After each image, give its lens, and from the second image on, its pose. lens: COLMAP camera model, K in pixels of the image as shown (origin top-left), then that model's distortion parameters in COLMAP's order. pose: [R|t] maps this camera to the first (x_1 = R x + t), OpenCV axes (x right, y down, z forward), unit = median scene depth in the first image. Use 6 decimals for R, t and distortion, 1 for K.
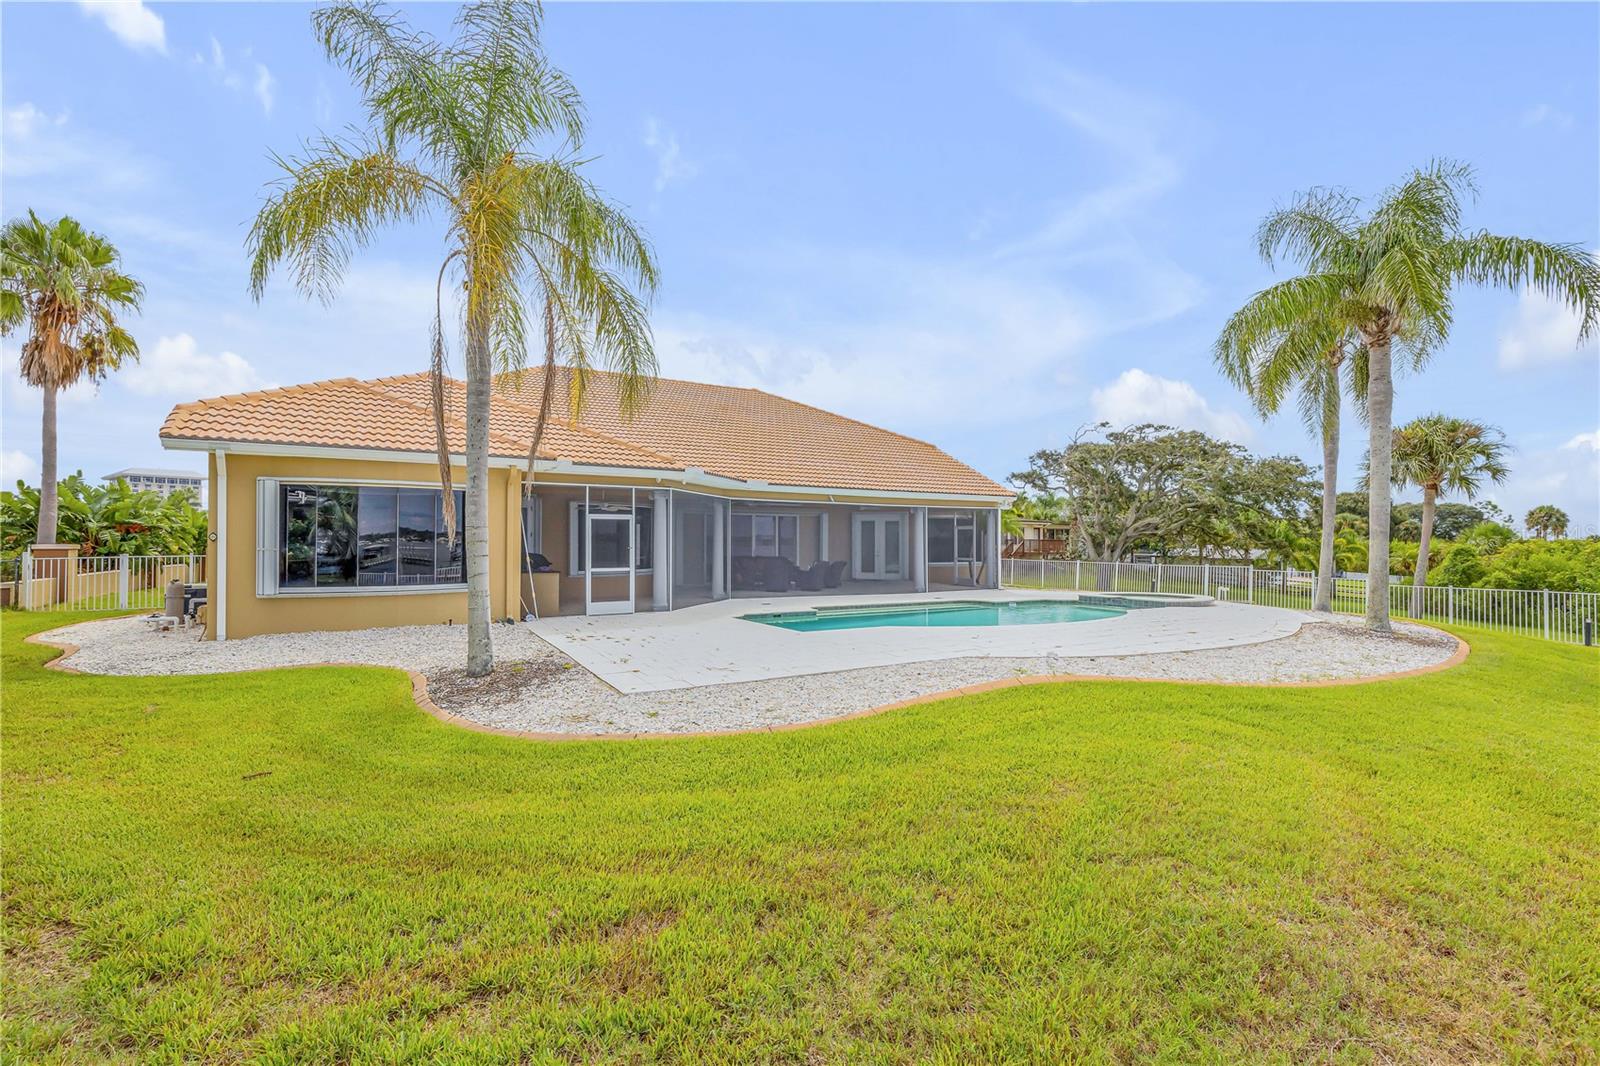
lens RADIAL K [[723.1, 0, 796.1], [0, 723.1, 543.1], [0, 0, 1]] dist [0.009190, -0.003065]
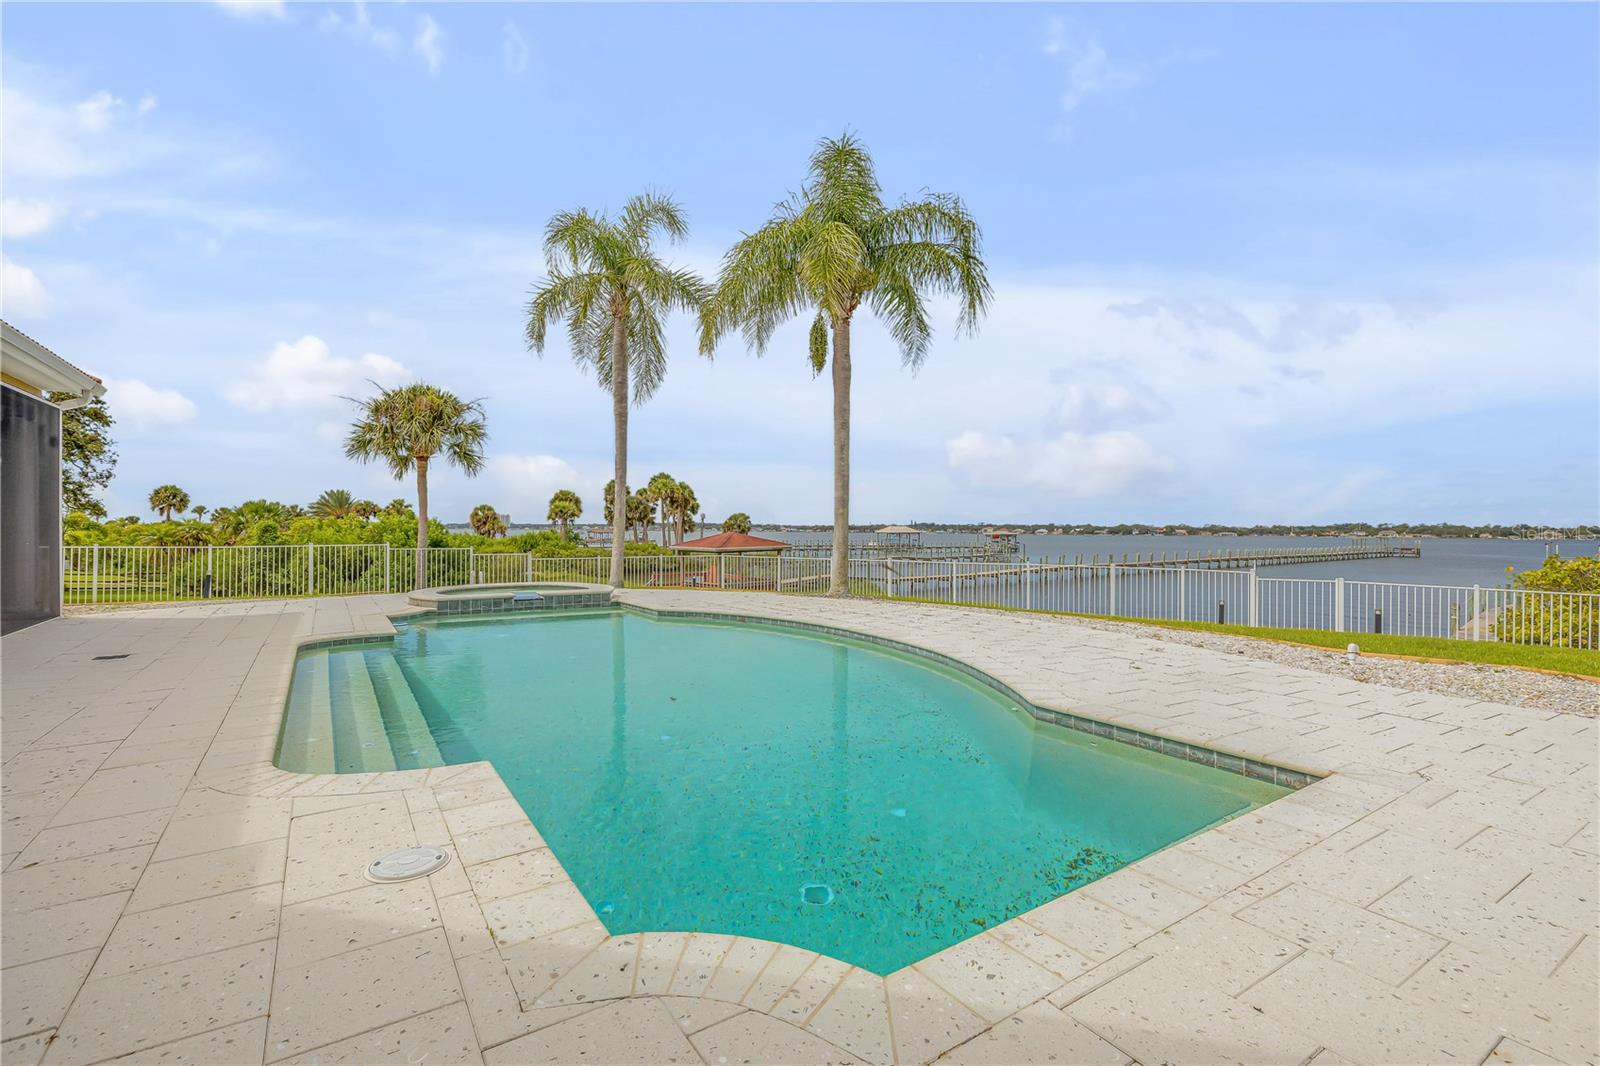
lens RADIAL K [[723.1, 0, 799.6], [0, 723.1, 530.6], [0, 0, 1]] dist [0.009190, -0.003065]
pose [[-0.064638, -0.003065, 0.997904, -0.076322], [-0.005682, 0.999980, 0.002703, 0.008018], [-0.997893, -0.005496, -0.064654, 0.357773]]
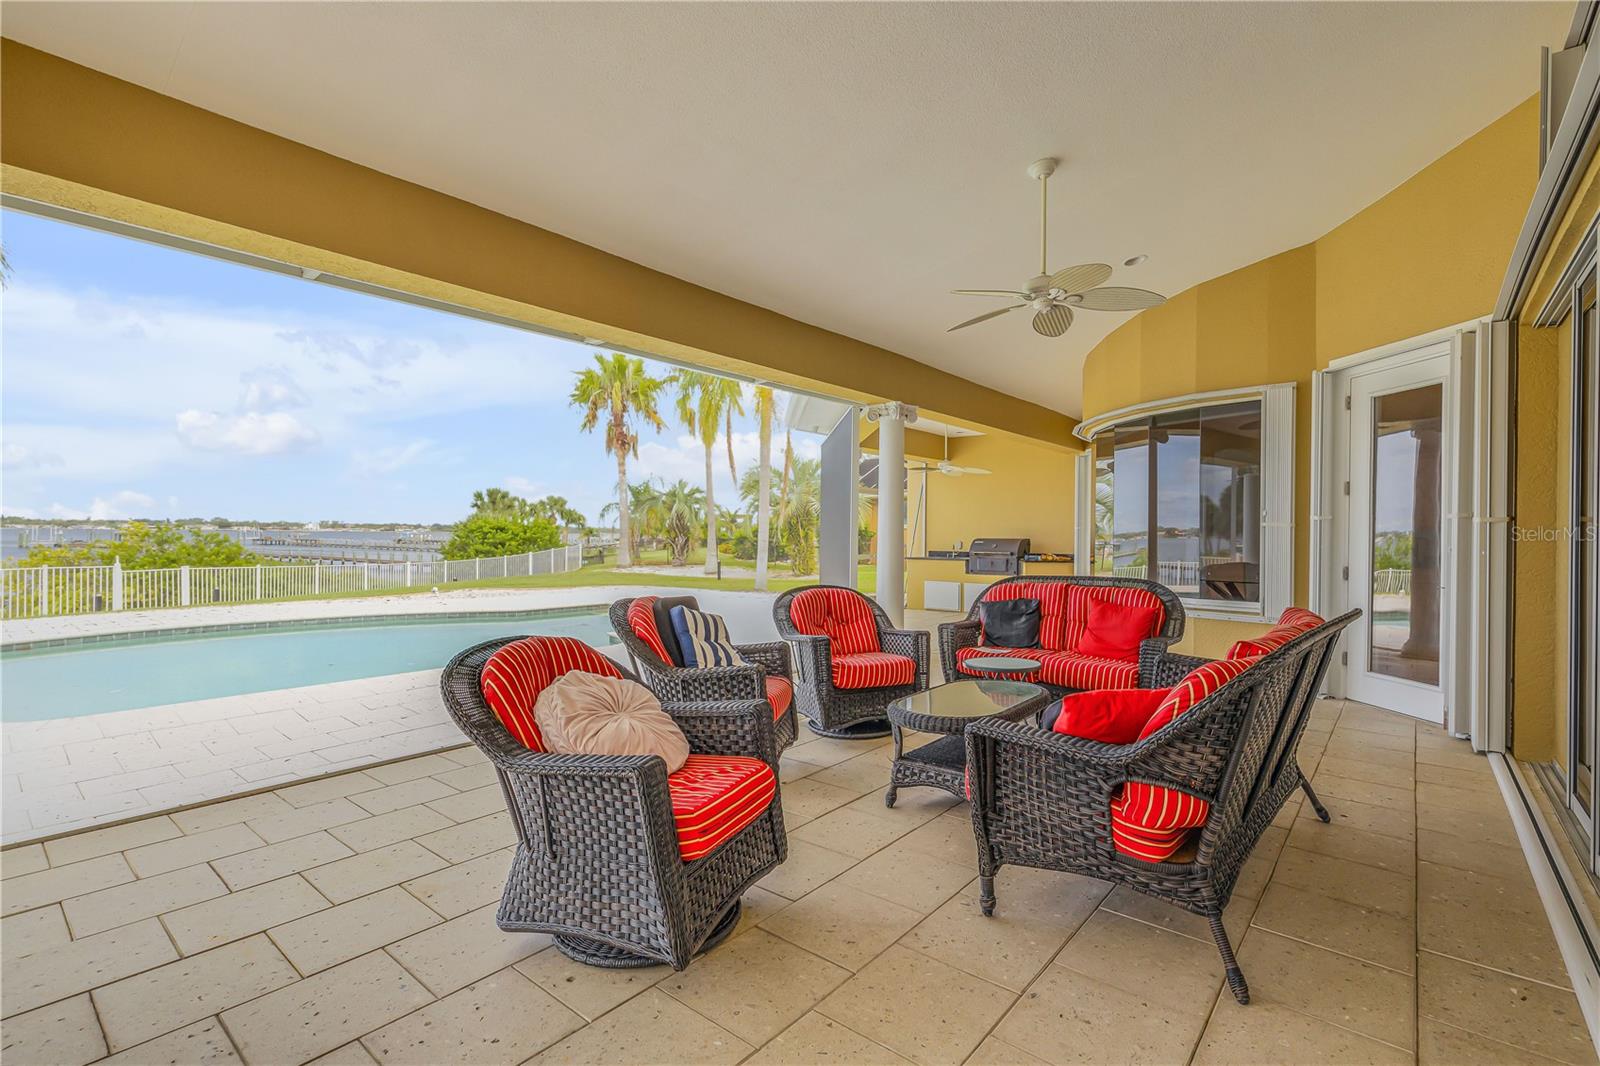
lens RADIAL K [[723.1, 0, 796.3], [0, 723.1, 537.5], [0, 0, 1]] dist [0.009190, -0.003065]
pose [[-0.940918, -0.010979, -0.338455, 0.033439], [-0.013985, 0.999881, 0.006443, 0.004074], [0.338344, 0.010796, -0.940960, 0.619594]]
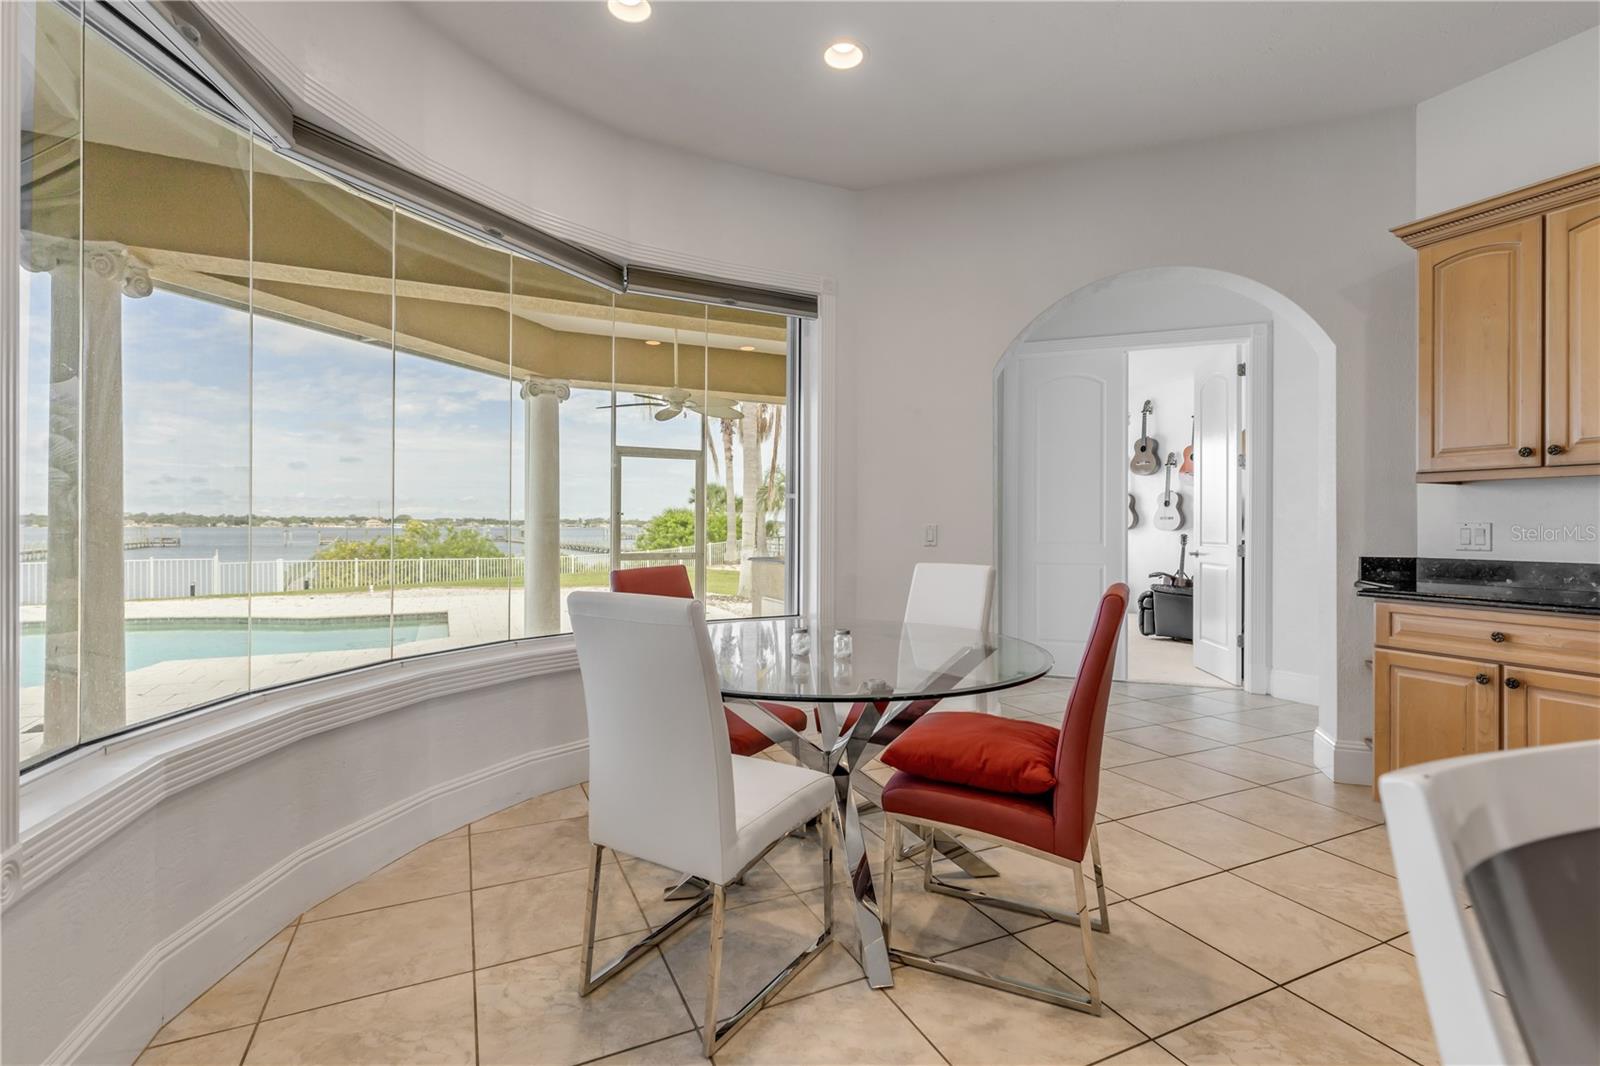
lens RADIAL K [[723.1, 0, 791.3], [0, 723.1, 536.3], [0, 0, 1]] dist [0.009190, -0.003065]
pose [[-0.996058, -0.005481, 0.088531, -0.141519], [-0.003937, 0.999837, 0.017599, 0.004374], [-0.088613, 0.017181, -0.995918, 0.536811]]
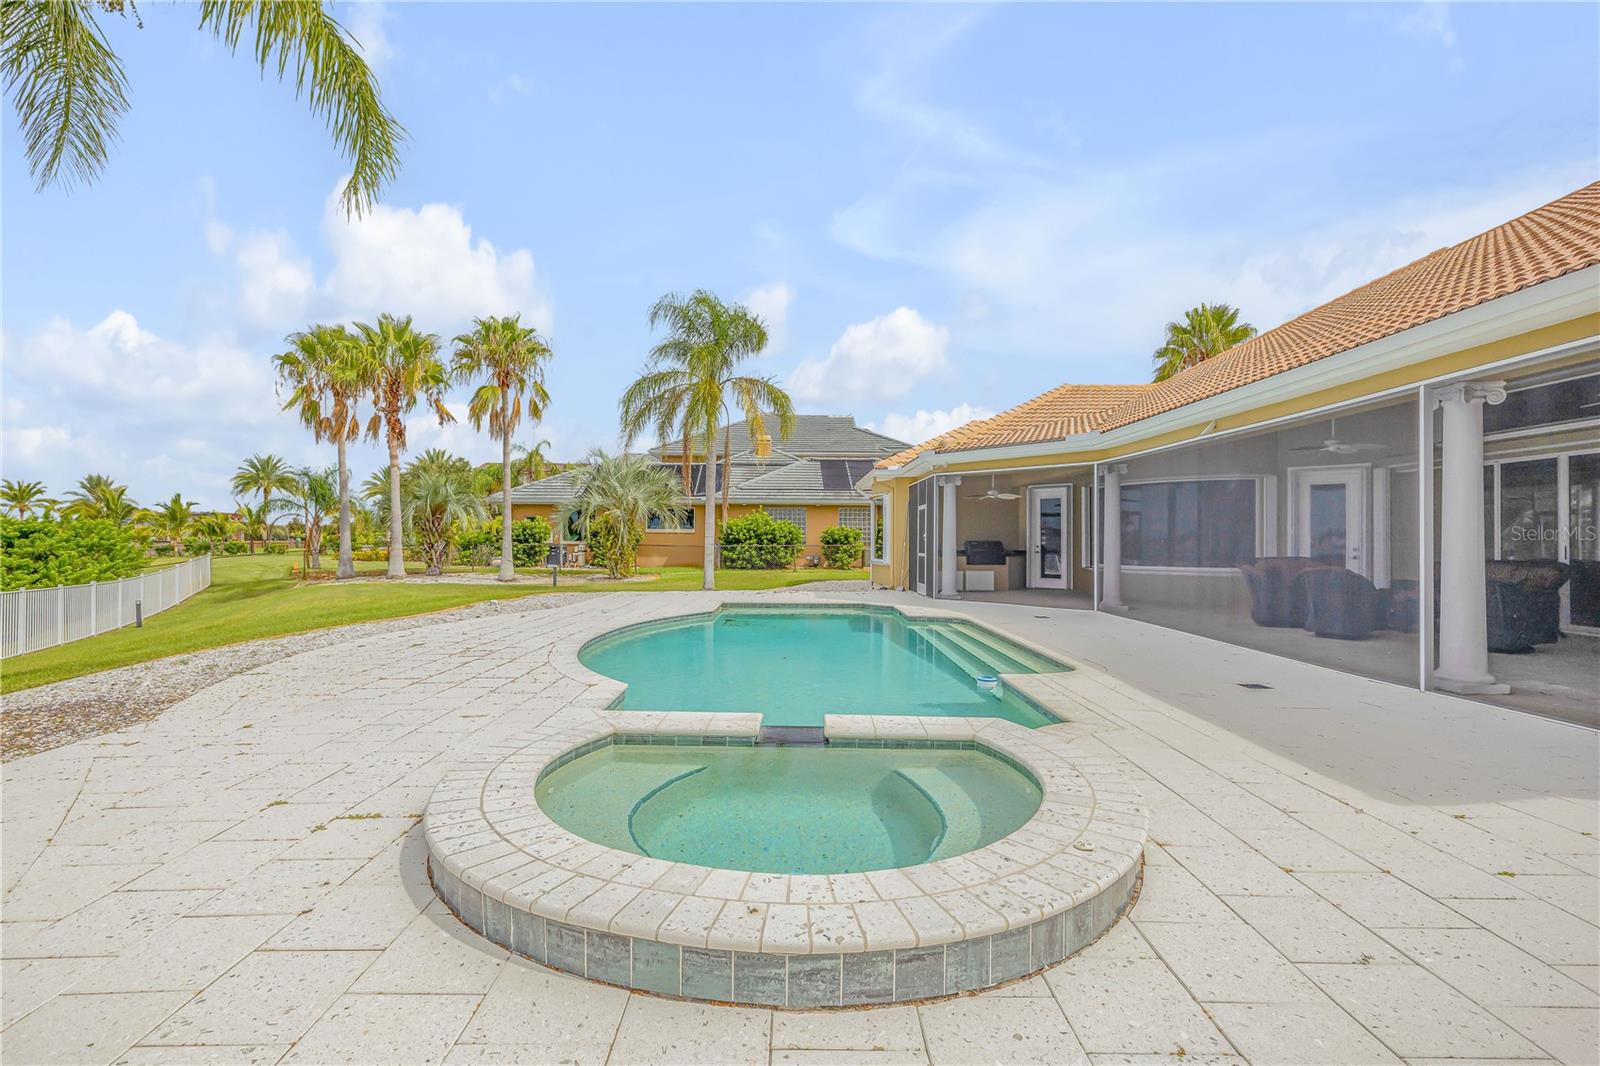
lens RADIAL K [[723.1, 0, 797.0], [0, 723.1, 532.2], [0, 0, 1]] dist [0.009190, -0.003065]
pose [[-0.493423, -0.014792, -0.869664, 0.291252], [-0.008195, 0.999890, -0.012358, 0.006539], [0.869751, 0.001029, -0.493490, 0.494914]]
